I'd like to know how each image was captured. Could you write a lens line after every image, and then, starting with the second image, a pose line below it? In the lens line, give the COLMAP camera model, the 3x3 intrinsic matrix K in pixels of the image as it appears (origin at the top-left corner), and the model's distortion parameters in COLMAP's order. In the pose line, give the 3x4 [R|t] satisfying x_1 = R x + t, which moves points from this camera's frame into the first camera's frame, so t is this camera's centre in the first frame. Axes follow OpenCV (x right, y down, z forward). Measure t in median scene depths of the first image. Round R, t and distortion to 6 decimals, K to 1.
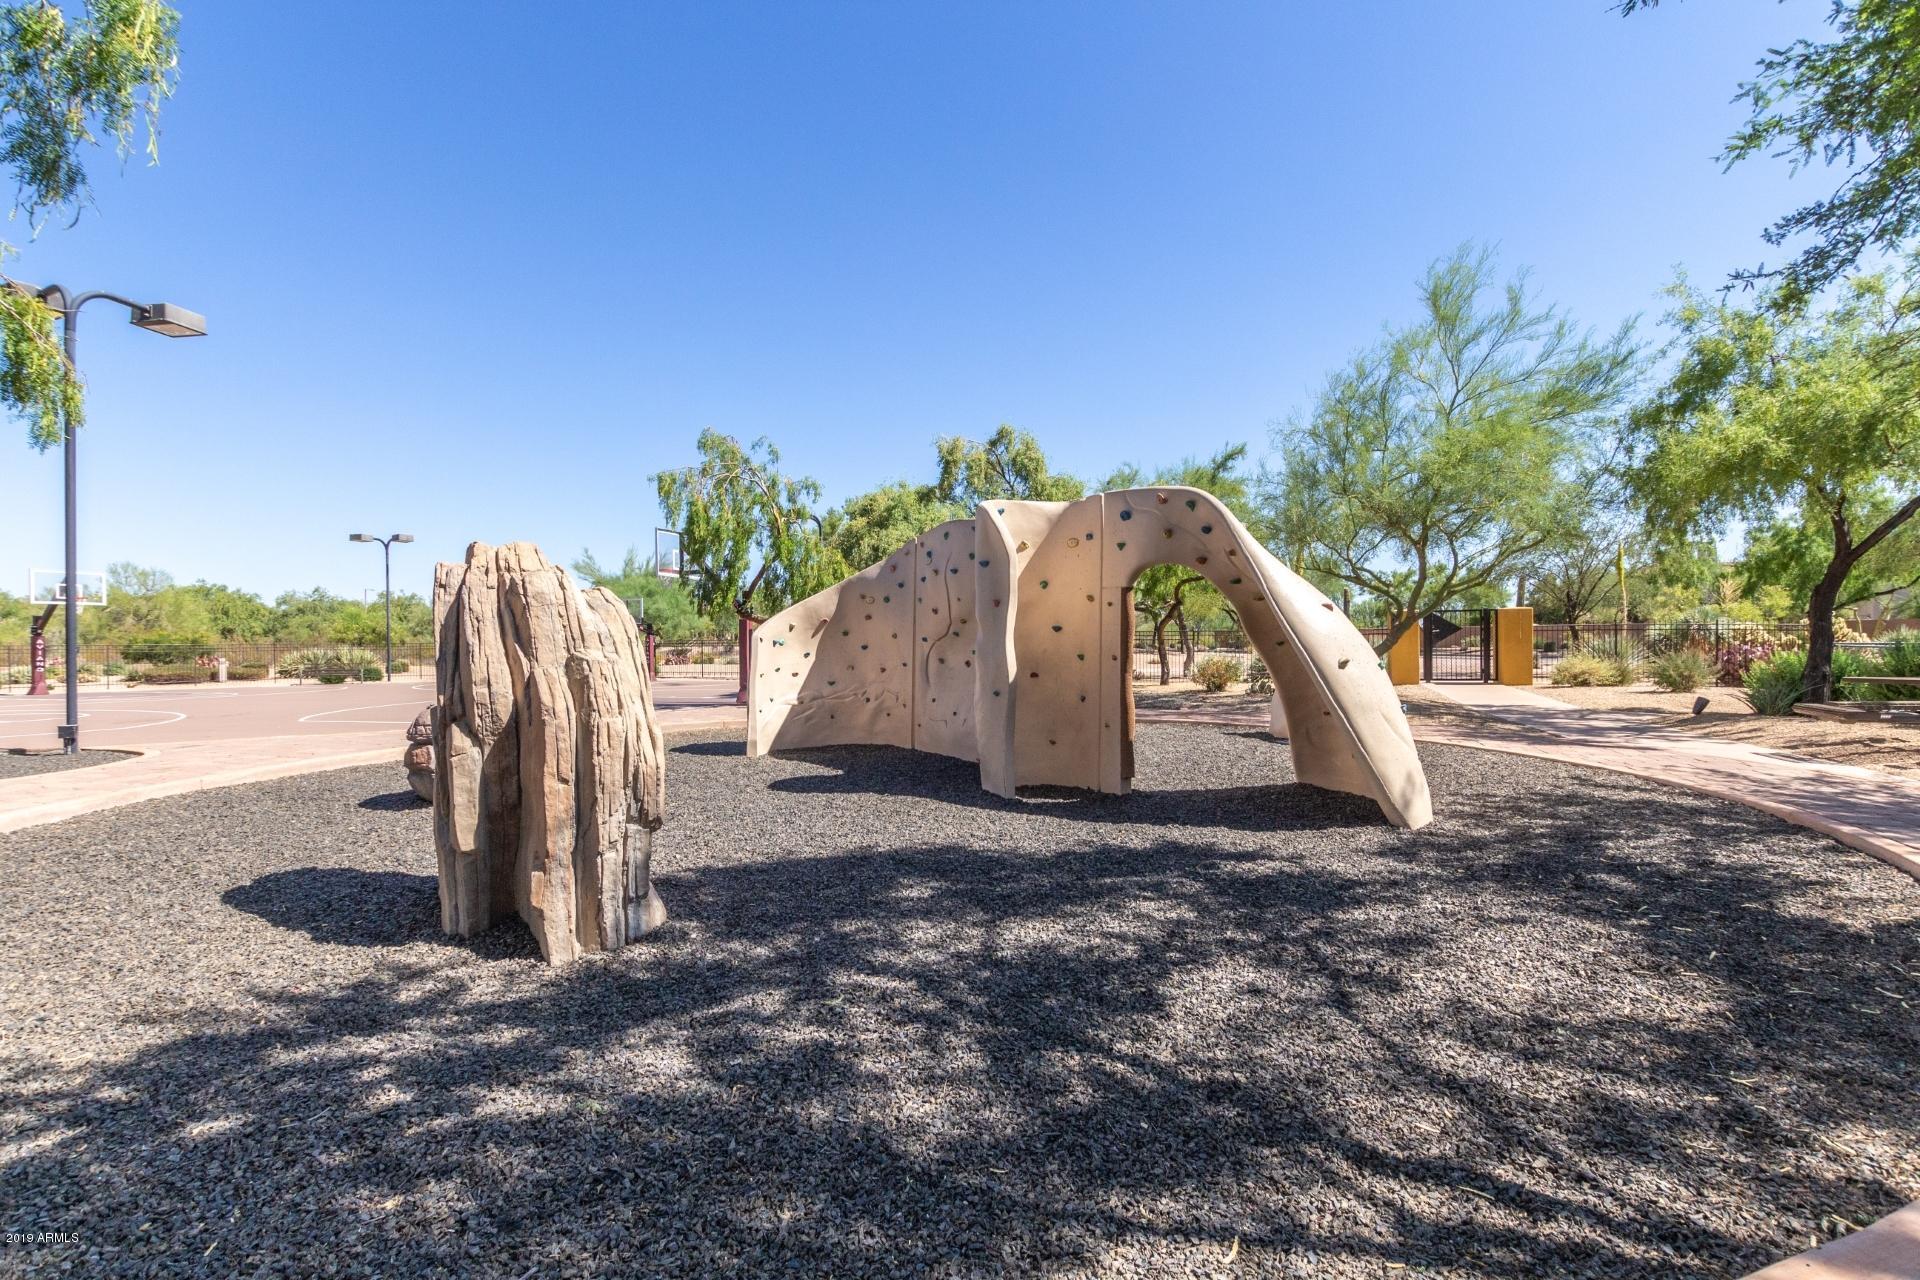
lens RADIAL K [[873.5, 0, 955.9], [0, 873.5, 645.3], [0, 0, 1]] dist [0.017365, 0.001610]
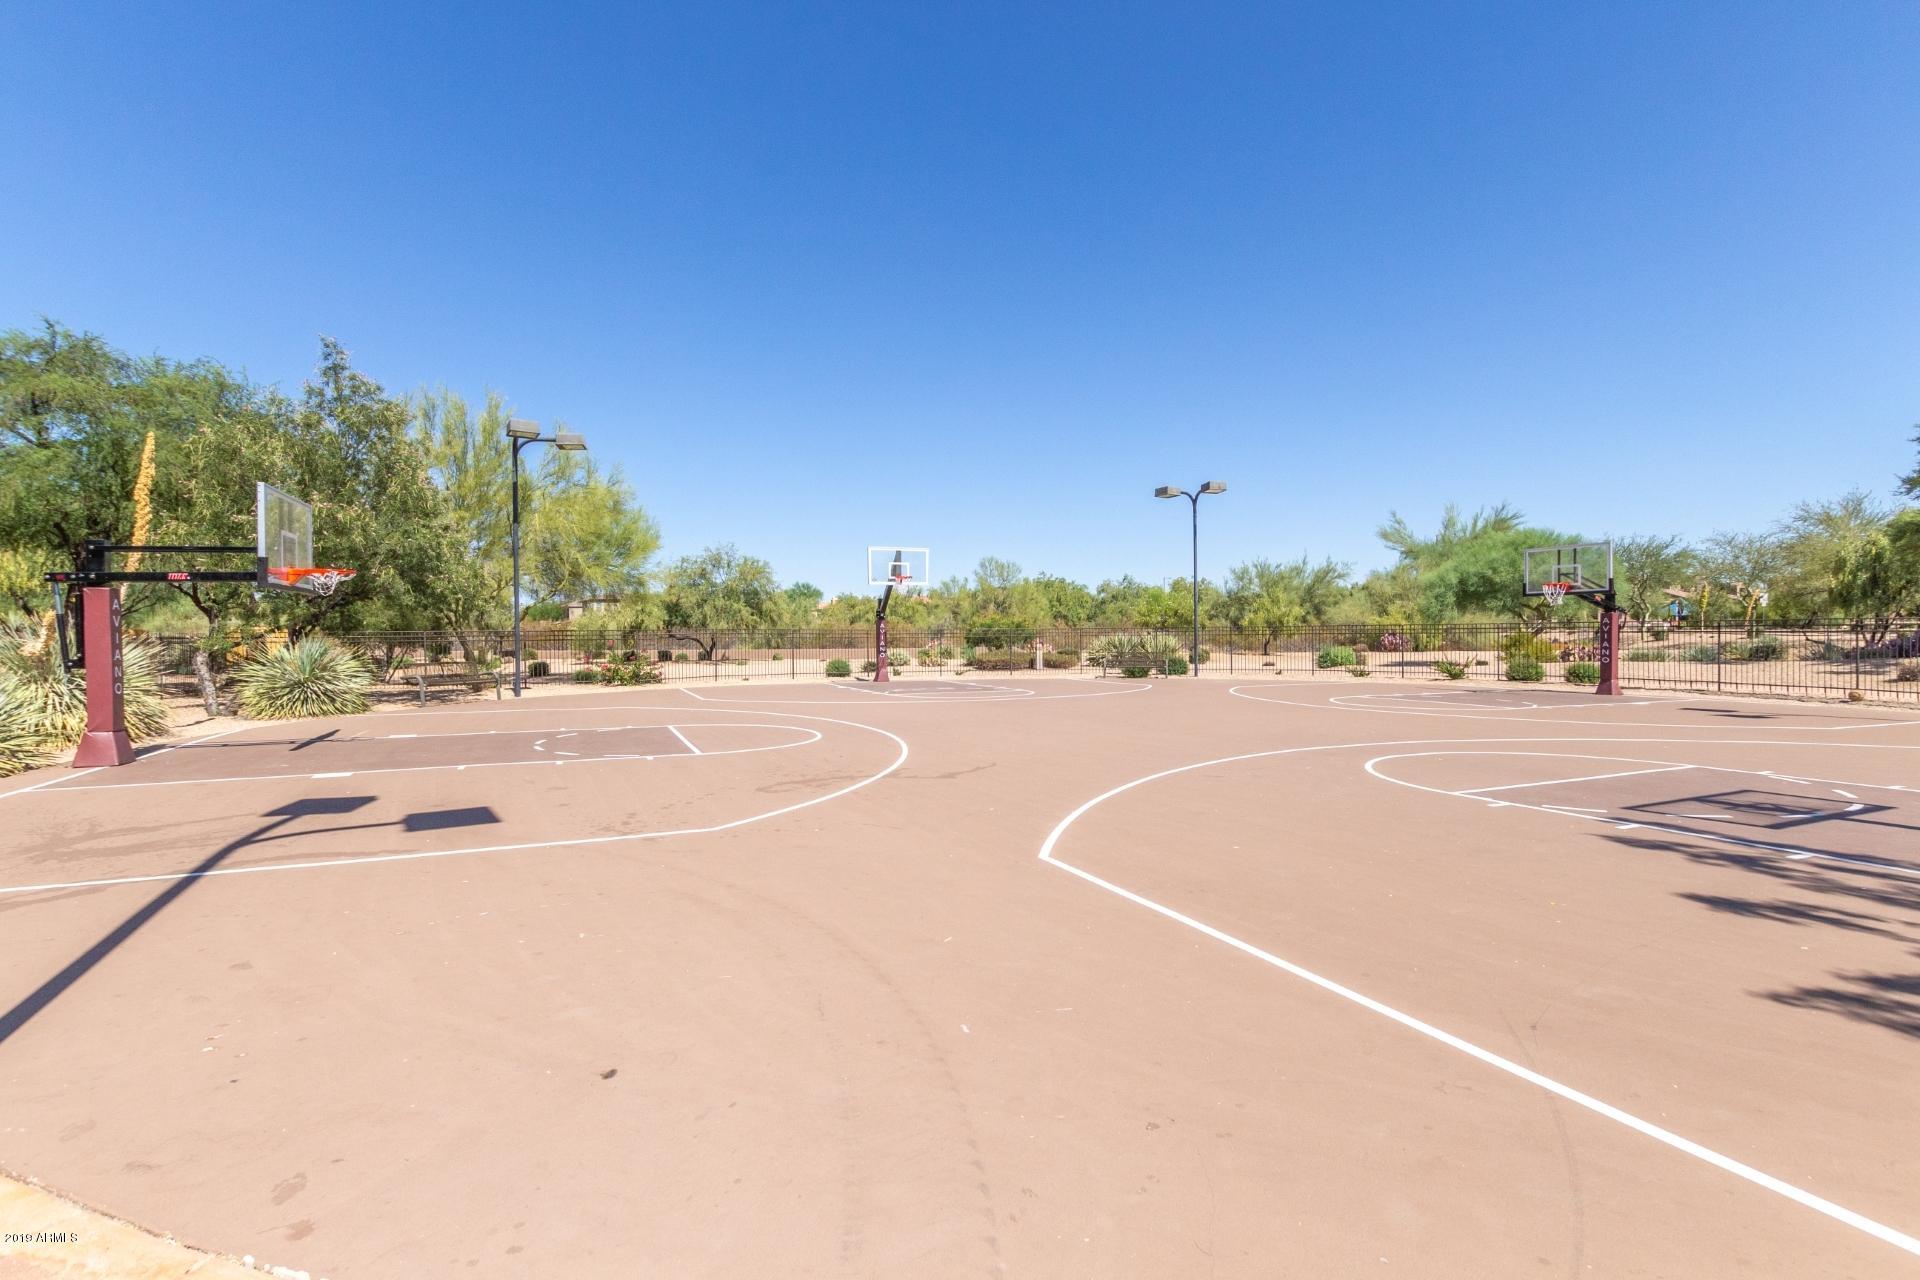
lens RADIAL K [[873.5, 0, 957.7], [0, 873.5, 636.6], [0, 0, 1]] dist [0.017365, 0.001610]
pose [[0.682554, 0.006931, -0.730802, -0.193843], [-0.000758, 0.999961, 0.008775, -0.000633], [0.730835, -0.005436, 0.682533, 0.276721]]
